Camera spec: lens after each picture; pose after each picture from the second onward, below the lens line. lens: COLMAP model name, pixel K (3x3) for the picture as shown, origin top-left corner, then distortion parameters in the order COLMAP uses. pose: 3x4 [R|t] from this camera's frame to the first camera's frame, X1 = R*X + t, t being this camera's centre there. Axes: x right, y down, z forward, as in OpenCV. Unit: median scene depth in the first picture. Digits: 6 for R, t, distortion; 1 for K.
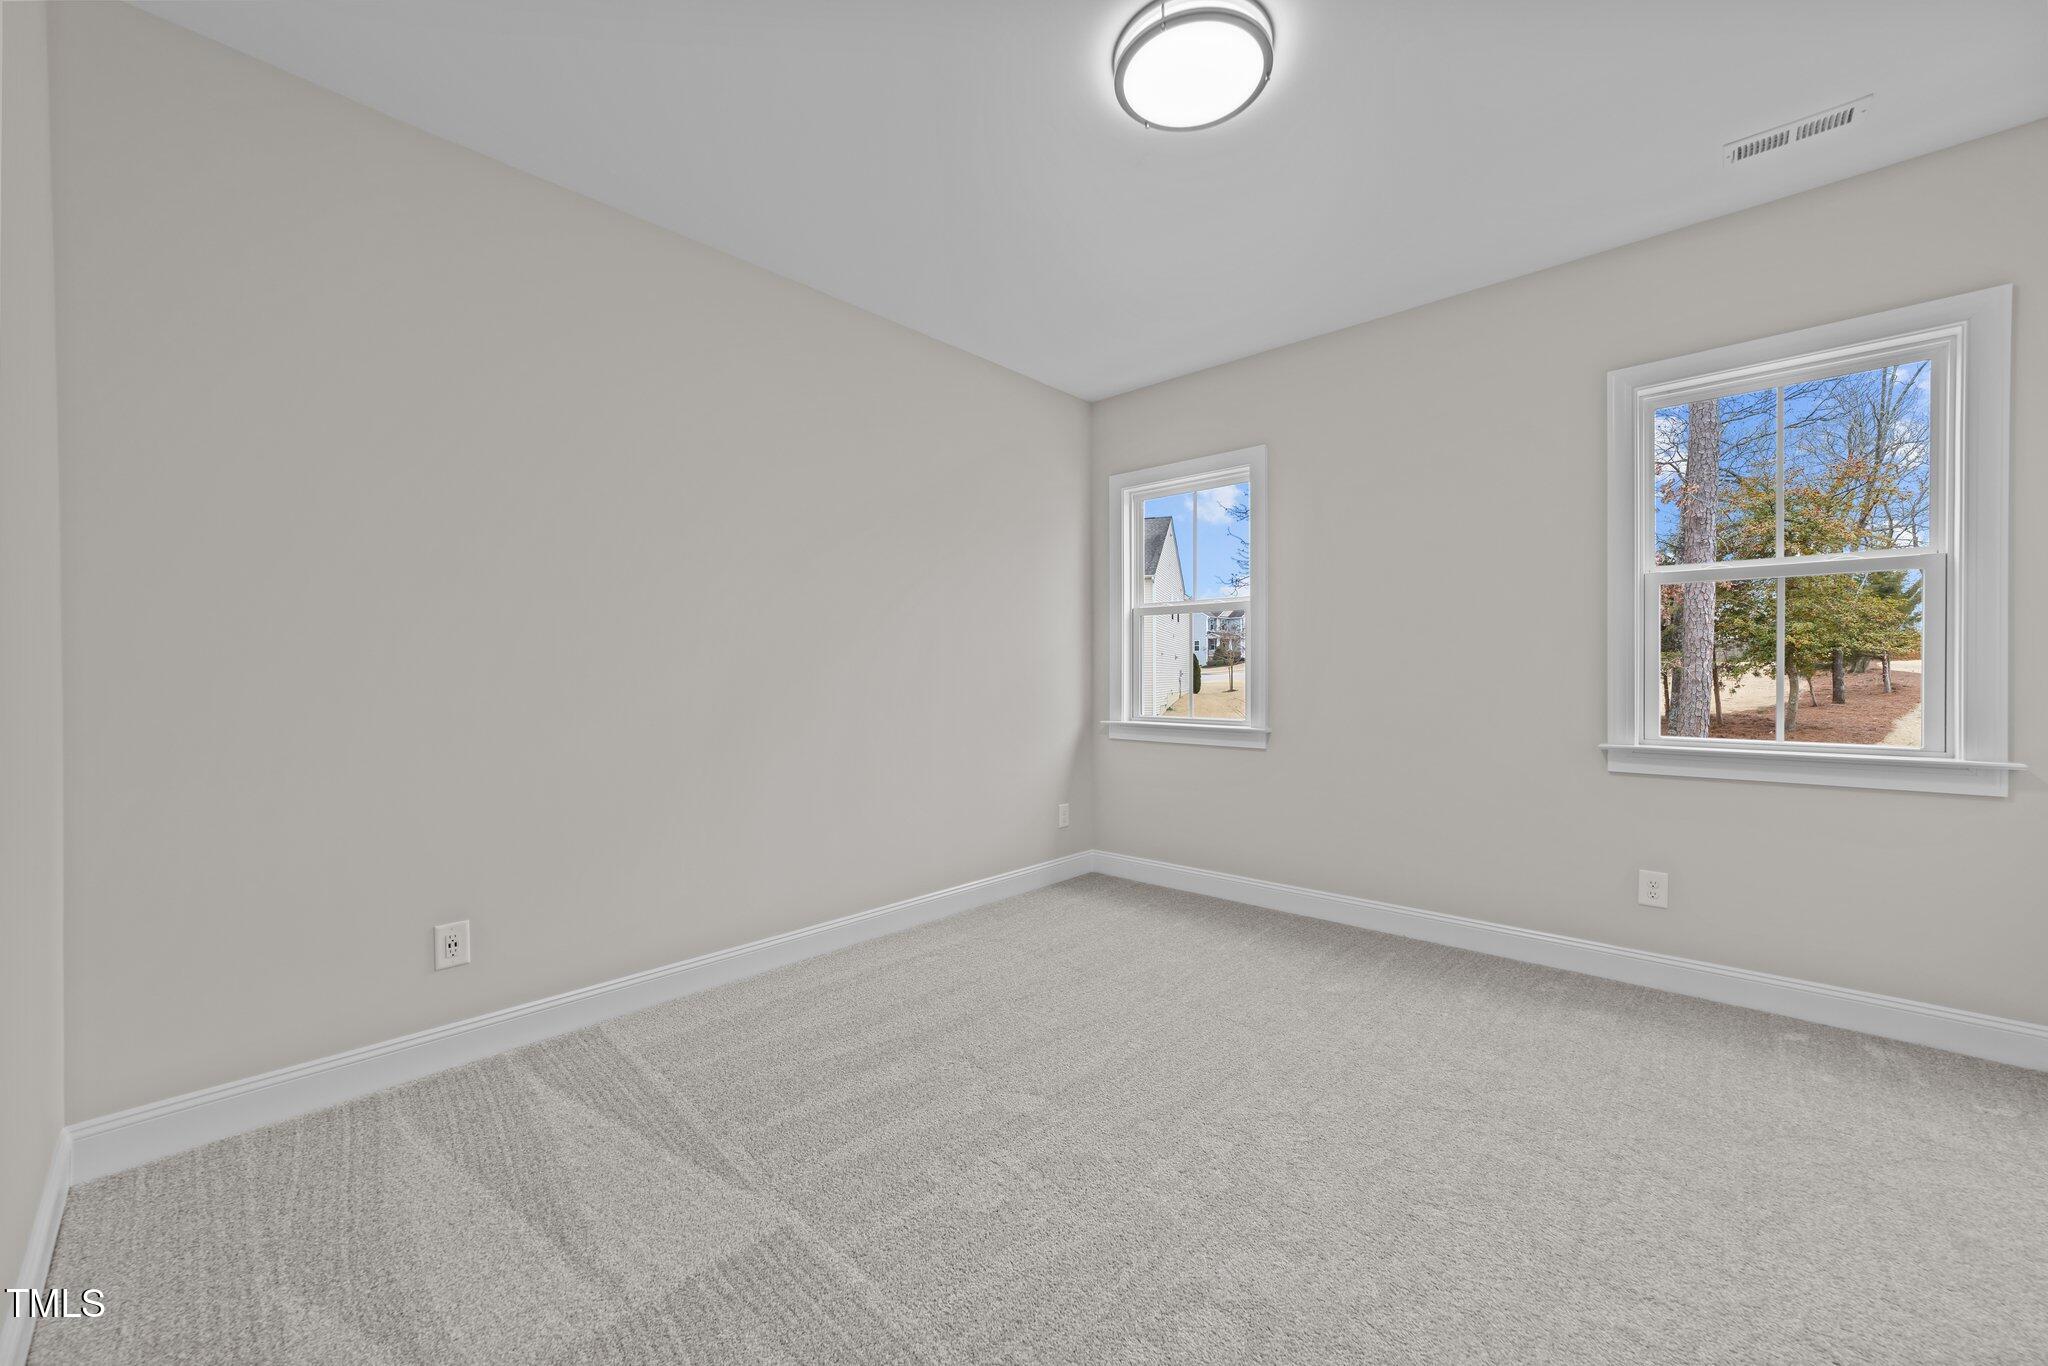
lens RADIAL K [[777.1, 0, 1051.6], [0, 777.1, 680.0], [0, 0, 1]] dist [-0.000223, 0.000073]
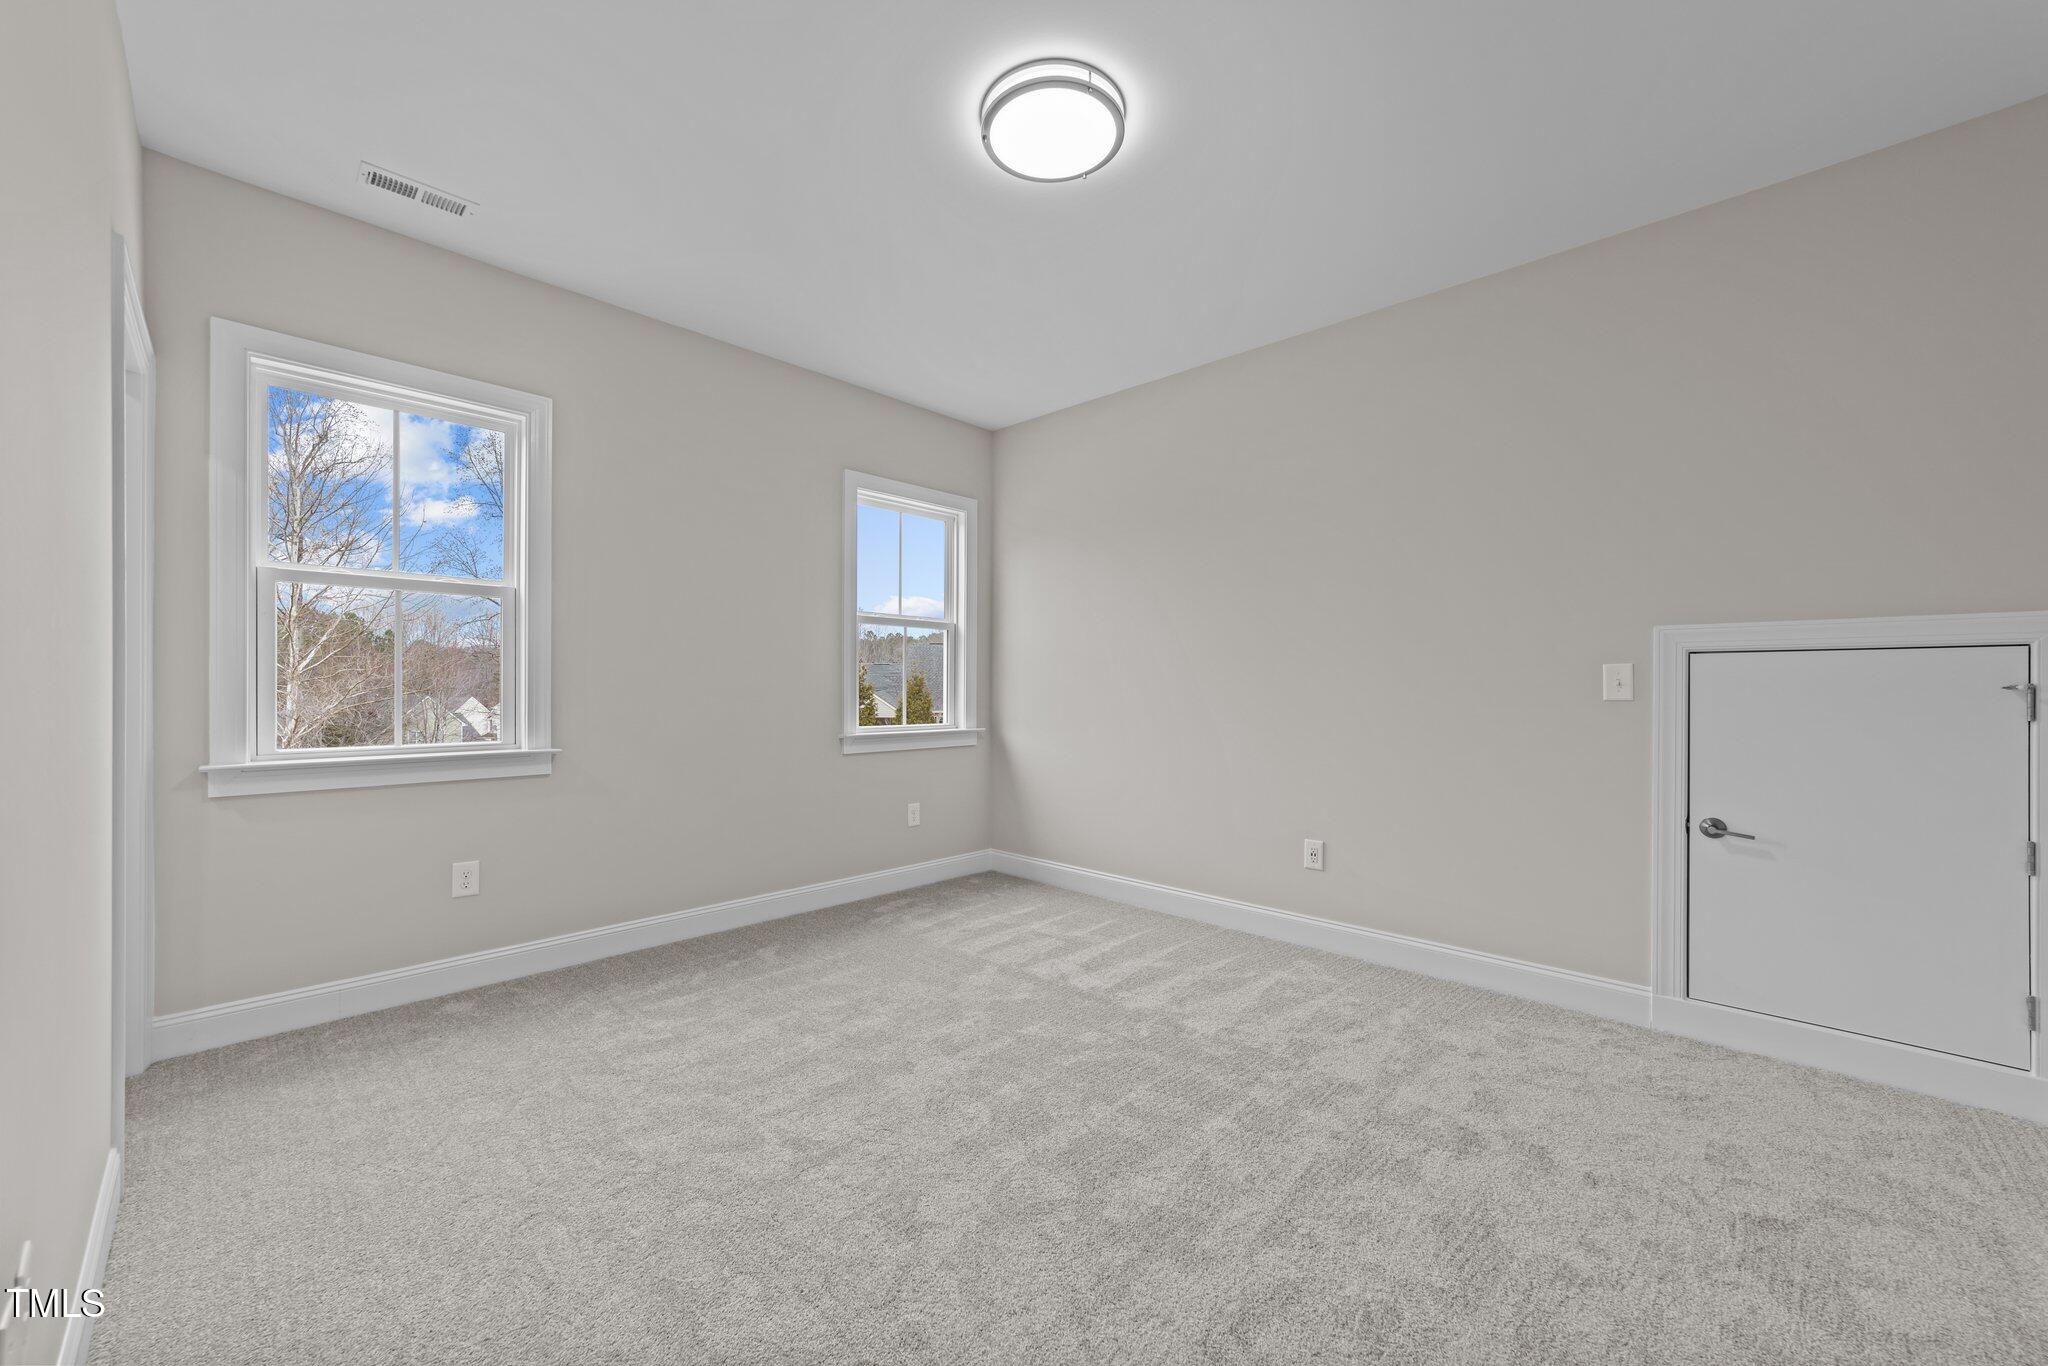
lens RADIAL K [[777.1, 0, 1051.6], [0, 777.1, 680.0], [0, 0, 1]] dist [-0.000223, 0.000073]
pose [[0.031682, 0.009516, 0.999453, -0.096634], [0.000032, 0.999955, -0.009522, -0.000365], [-0.999498, 0.000333, 0.031680, 0.084466]]
